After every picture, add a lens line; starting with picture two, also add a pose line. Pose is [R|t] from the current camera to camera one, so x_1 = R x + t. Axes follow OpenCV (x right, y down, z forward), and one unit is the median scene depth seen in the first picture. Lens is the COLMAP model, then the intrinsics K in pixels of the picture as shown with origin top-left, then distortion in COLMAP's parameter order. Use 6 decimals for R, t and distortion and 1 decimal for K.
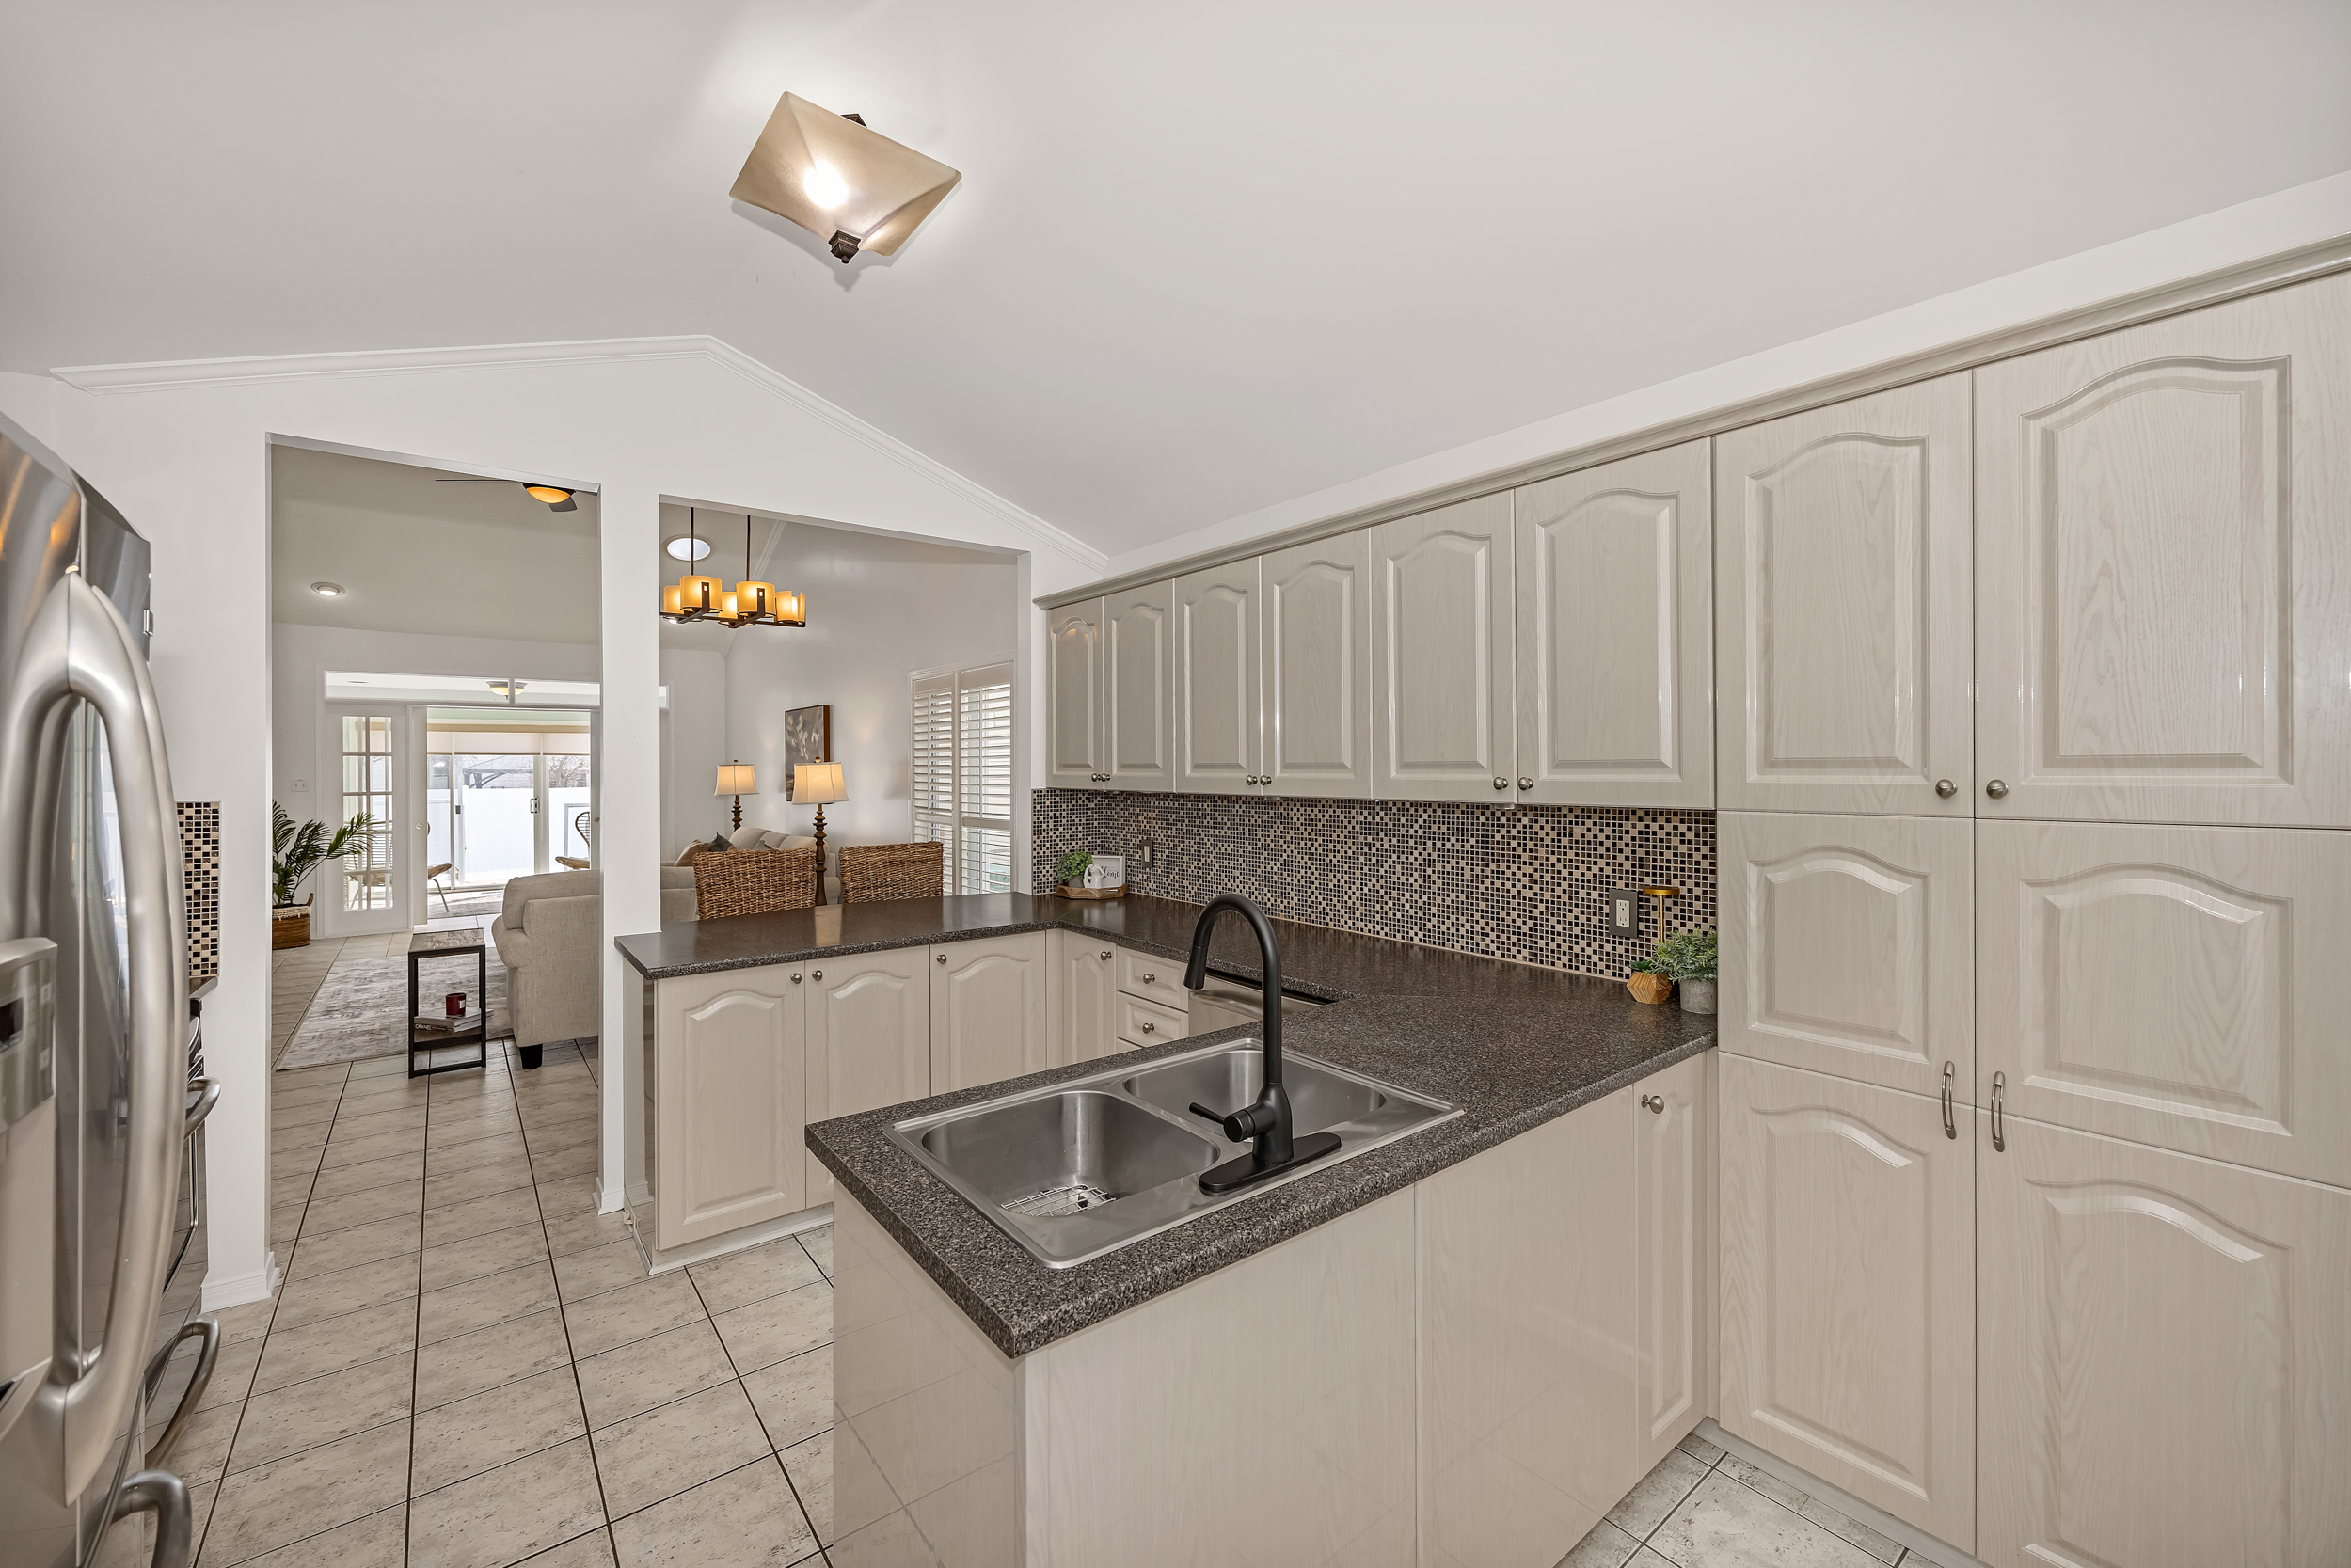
lens RADIAL K [[913.5, 0, 1167.2], [0, 913.5, 771.3], [0, 0, 1]] dist [-0.001284, 0.000054]
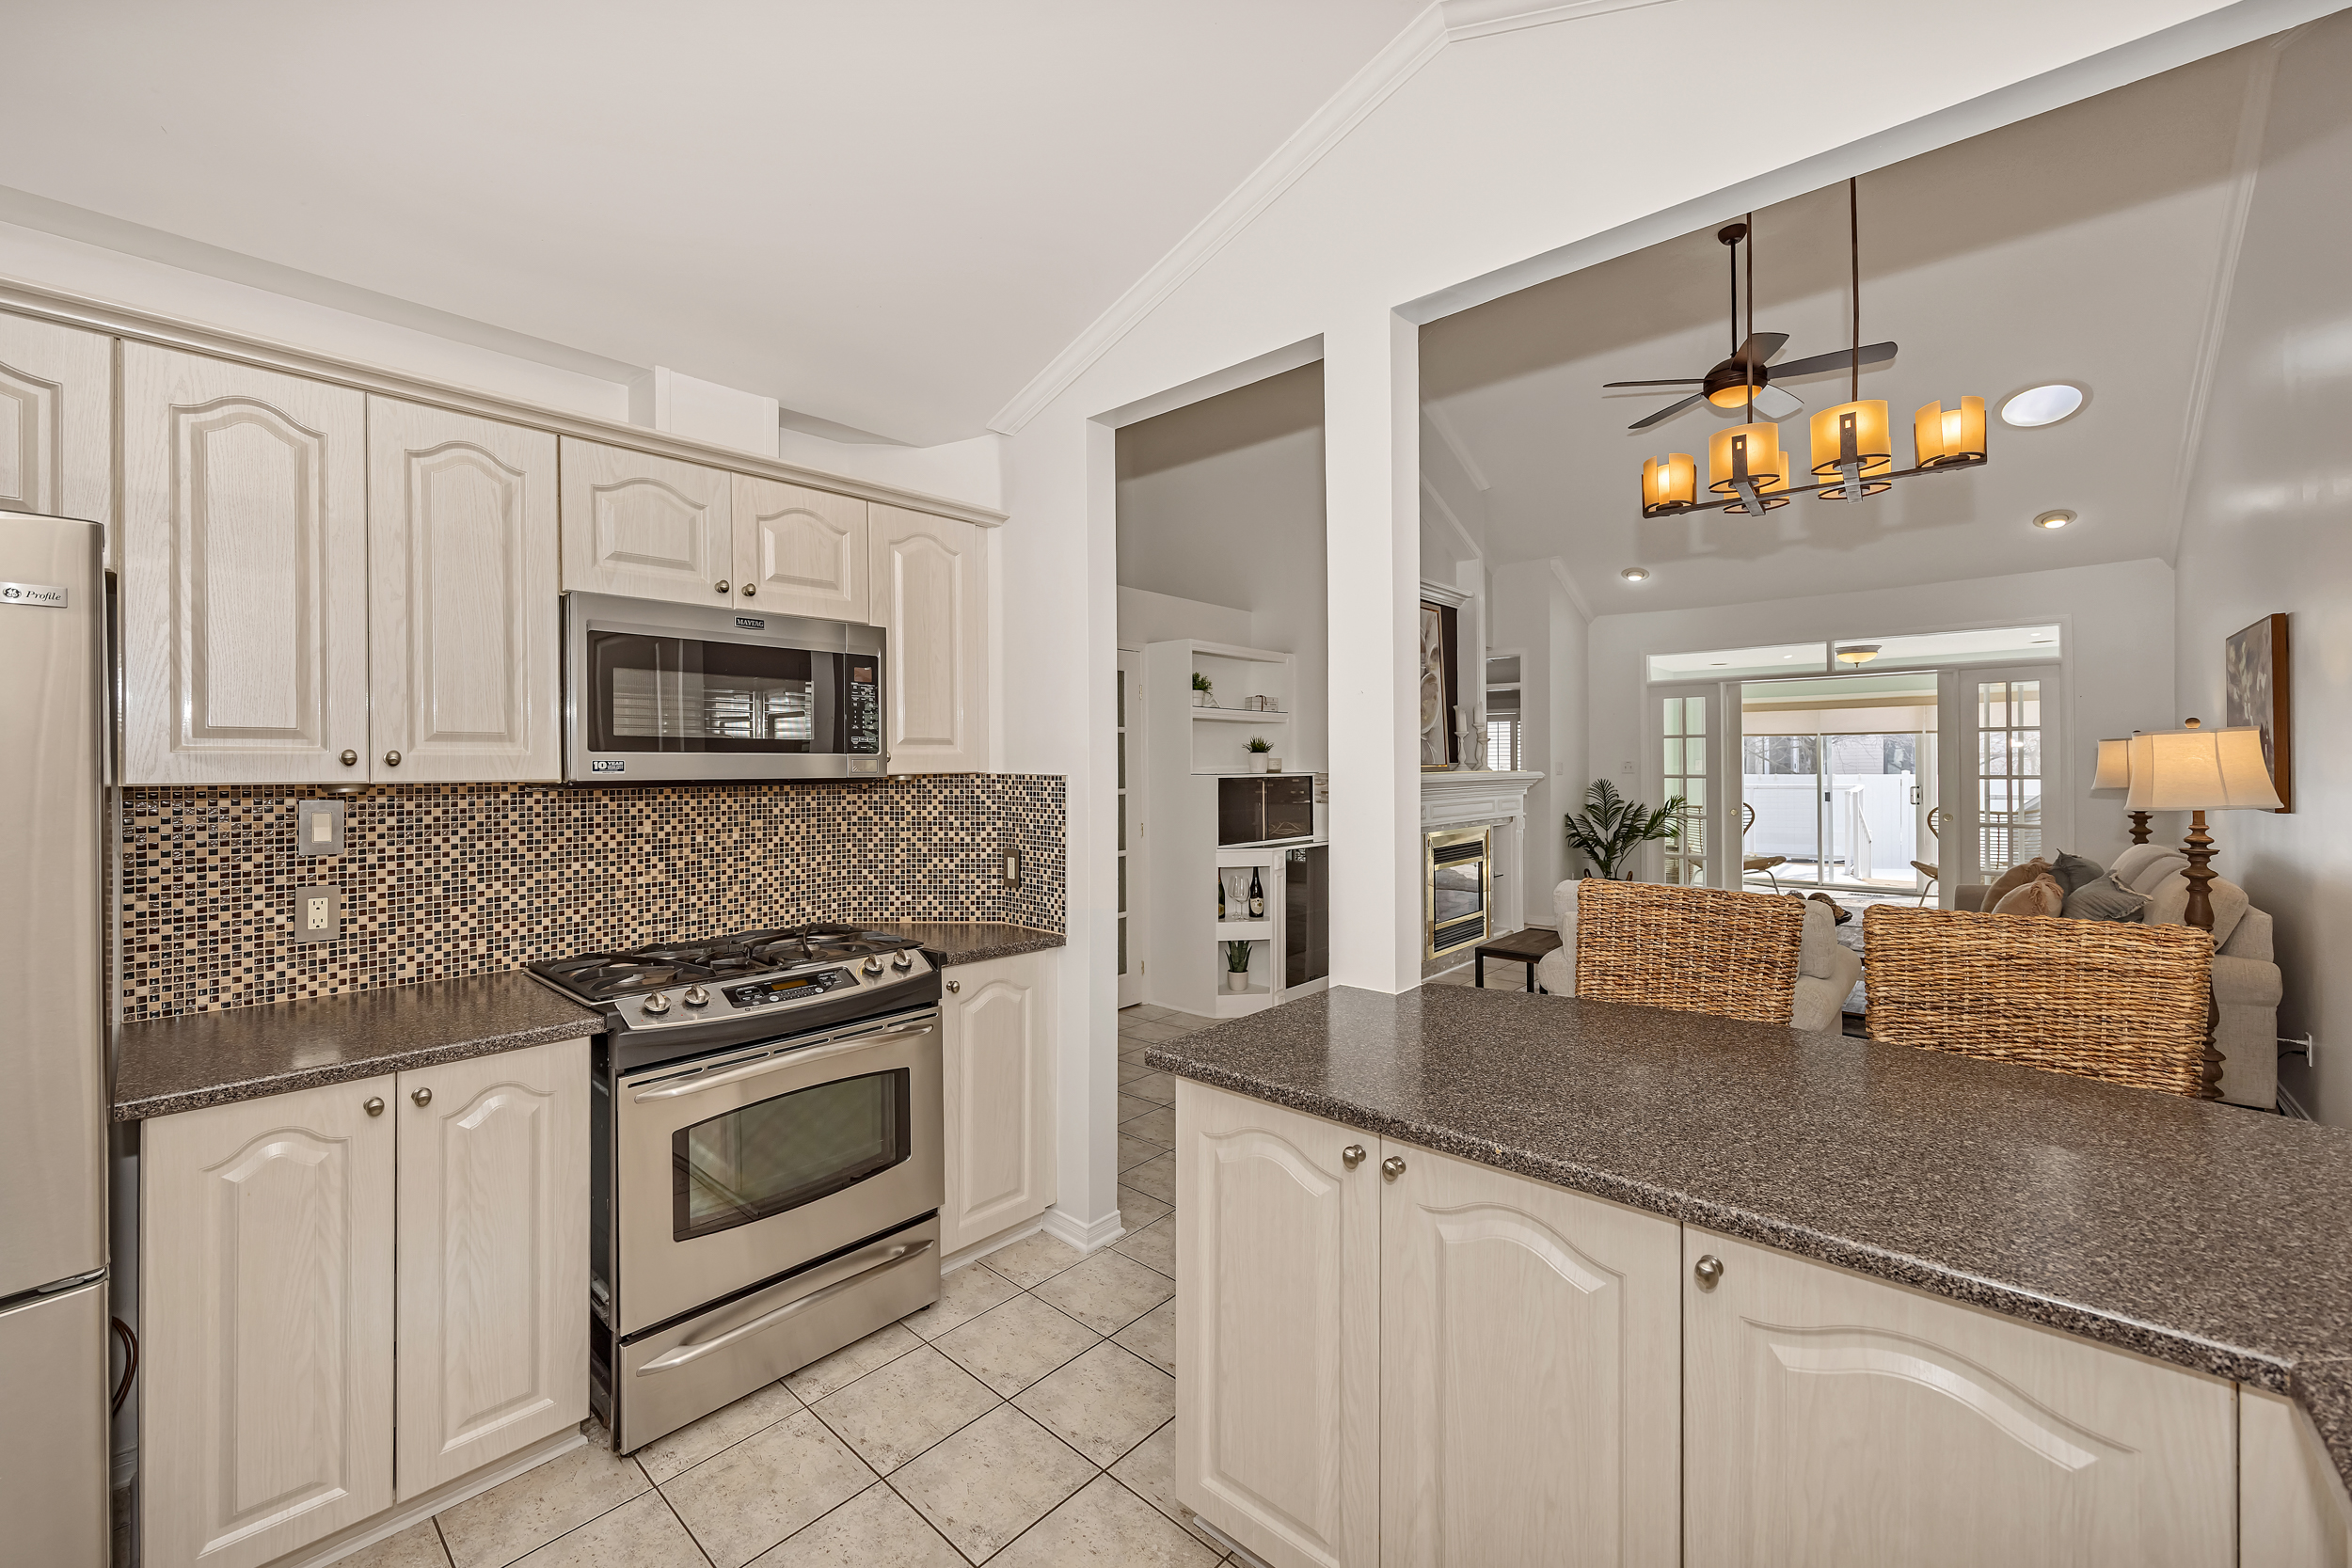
lens RADIAL K [[946.9, 0, 1162.6], [0, 946.9, 757.0], [0, 0, 1]] dist [-0.000949, -0.000031]
pose [[0.169205, -0.001753, -0.985579, 0.053622], [0.002101, 0.999997, -0.001418, 0.007356], [0.985579, -0.001831, 0.169208, 0.522756]]
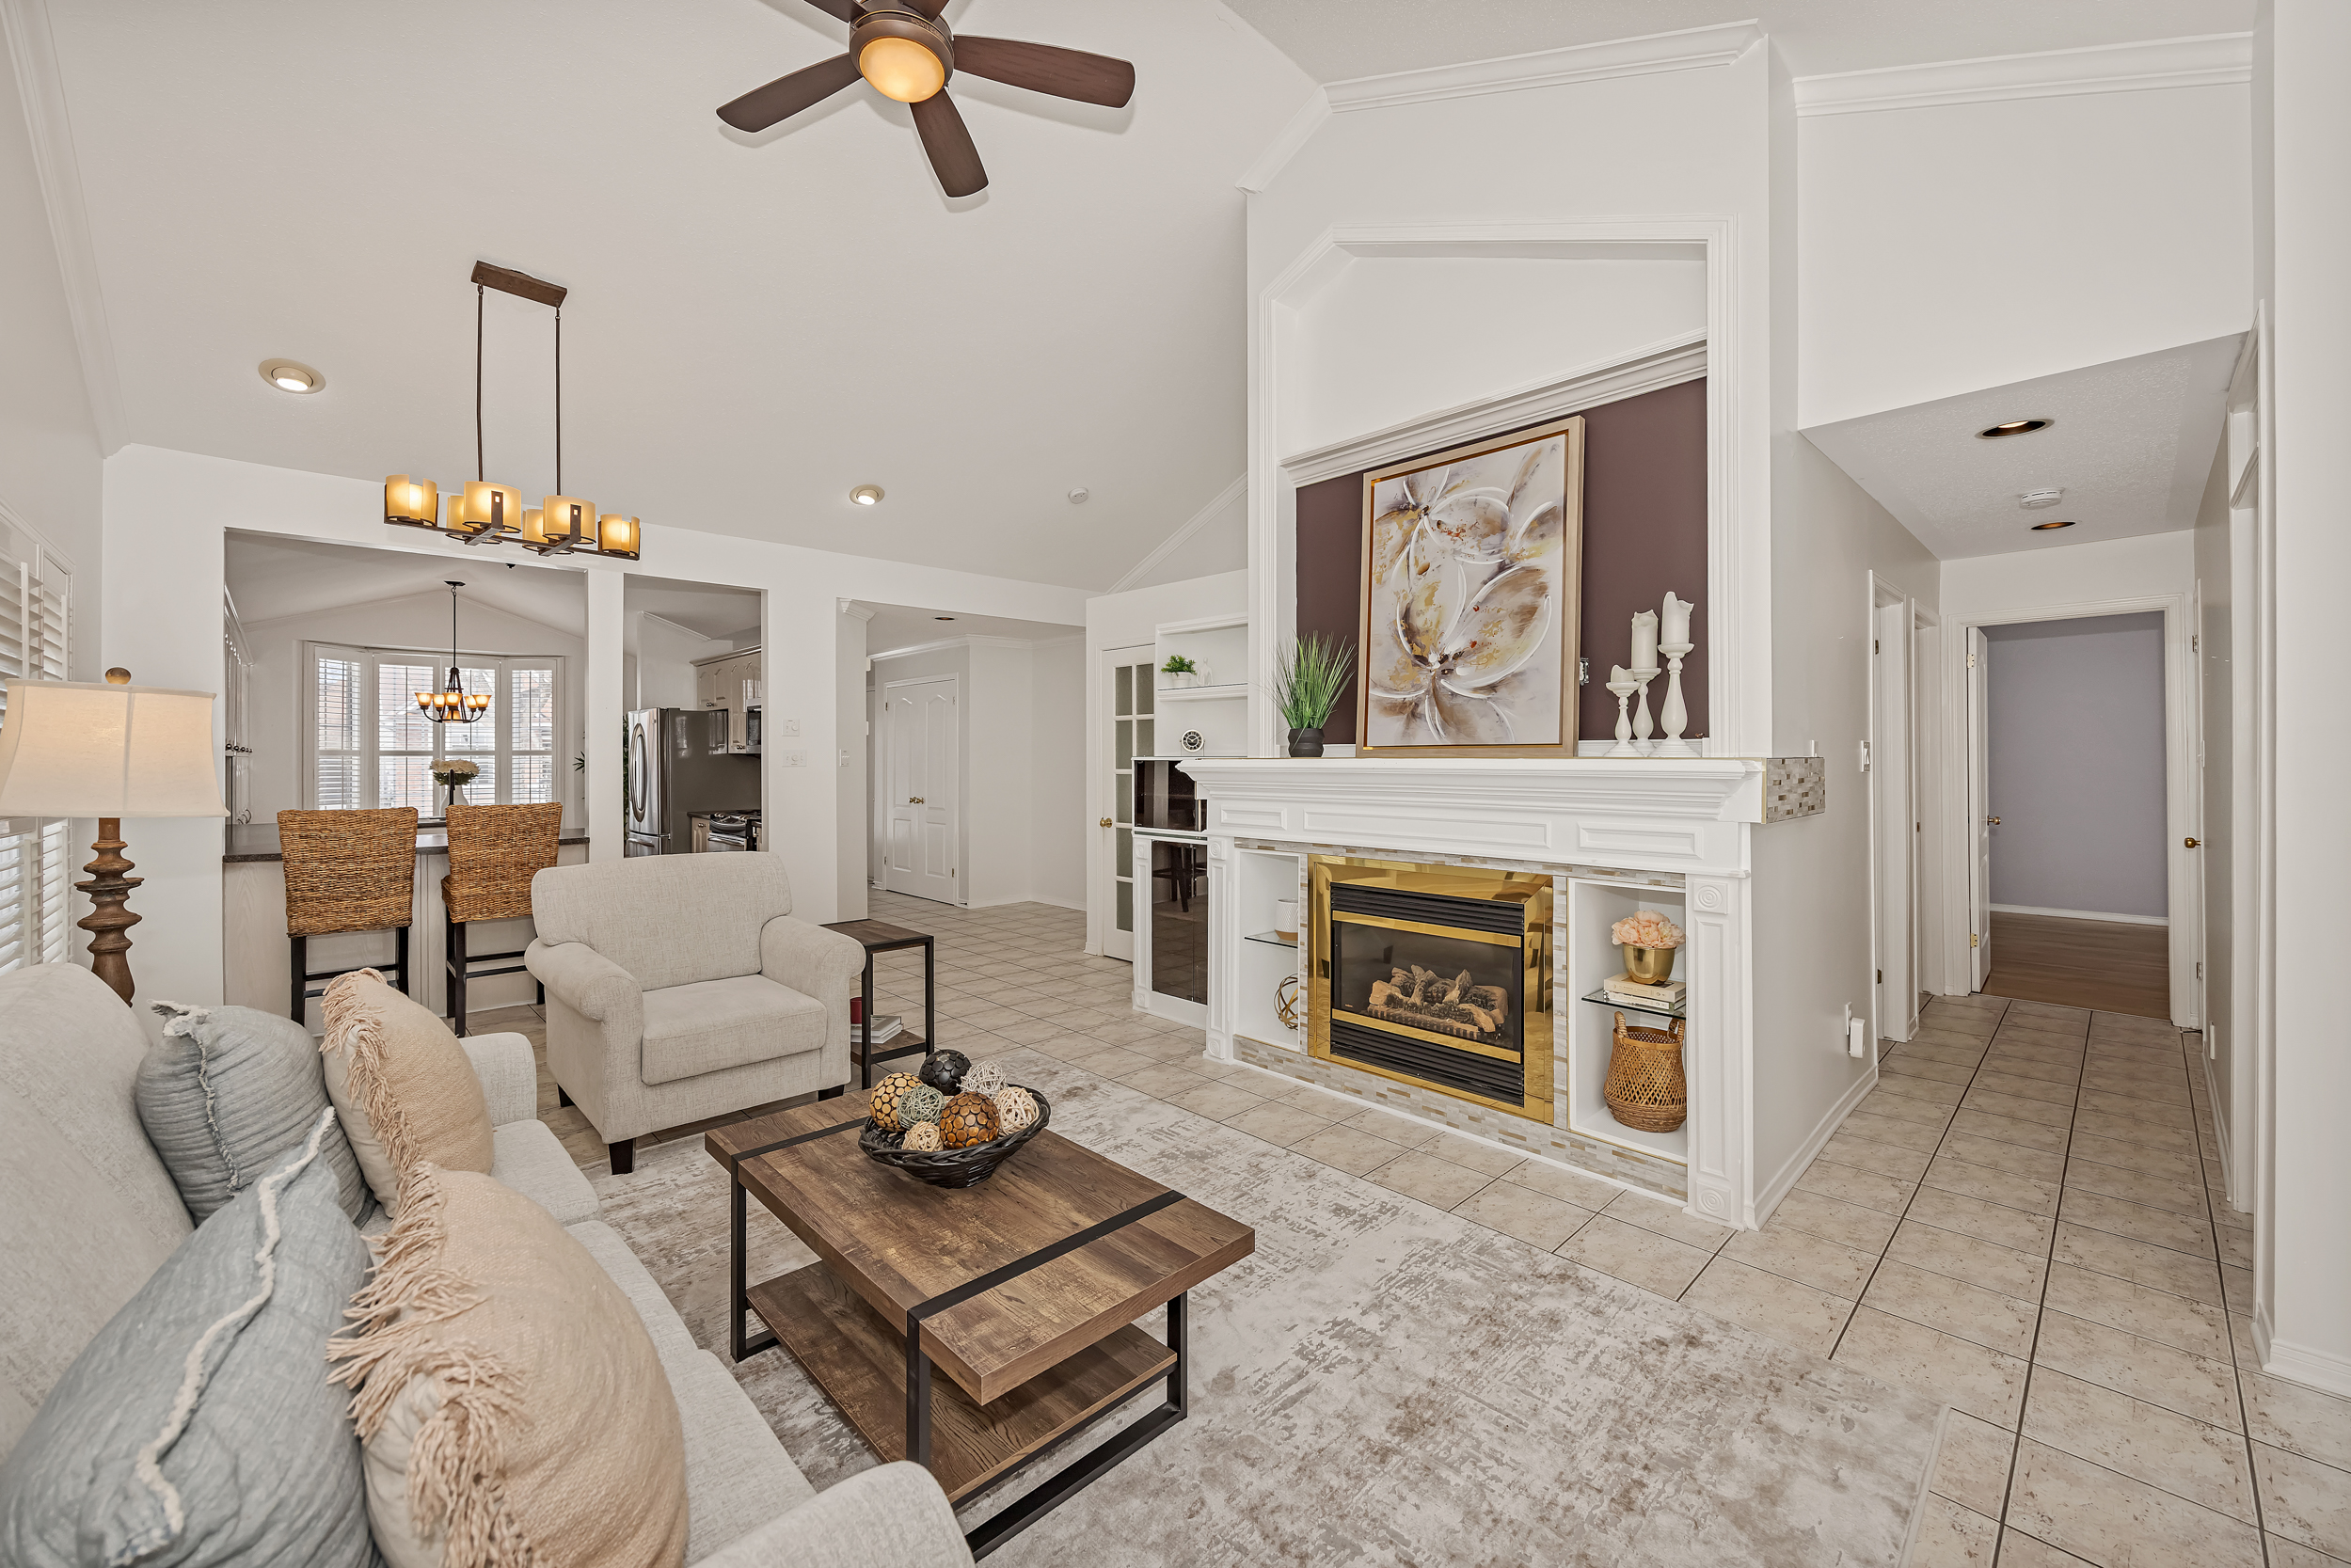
lens RADIAL K [[928.2, 0, 1167.8], [0, 928.2, 752.8], [0, 0, 1]] dist [-0.000095, 0.000062]
pose [[-0.996071, 0.008428, -0.088157, -1.040576], [0.008753, 0.999956, -0.003297, 0.025987], [0.088126, -0.004055, -0.996101, 1.978692]]
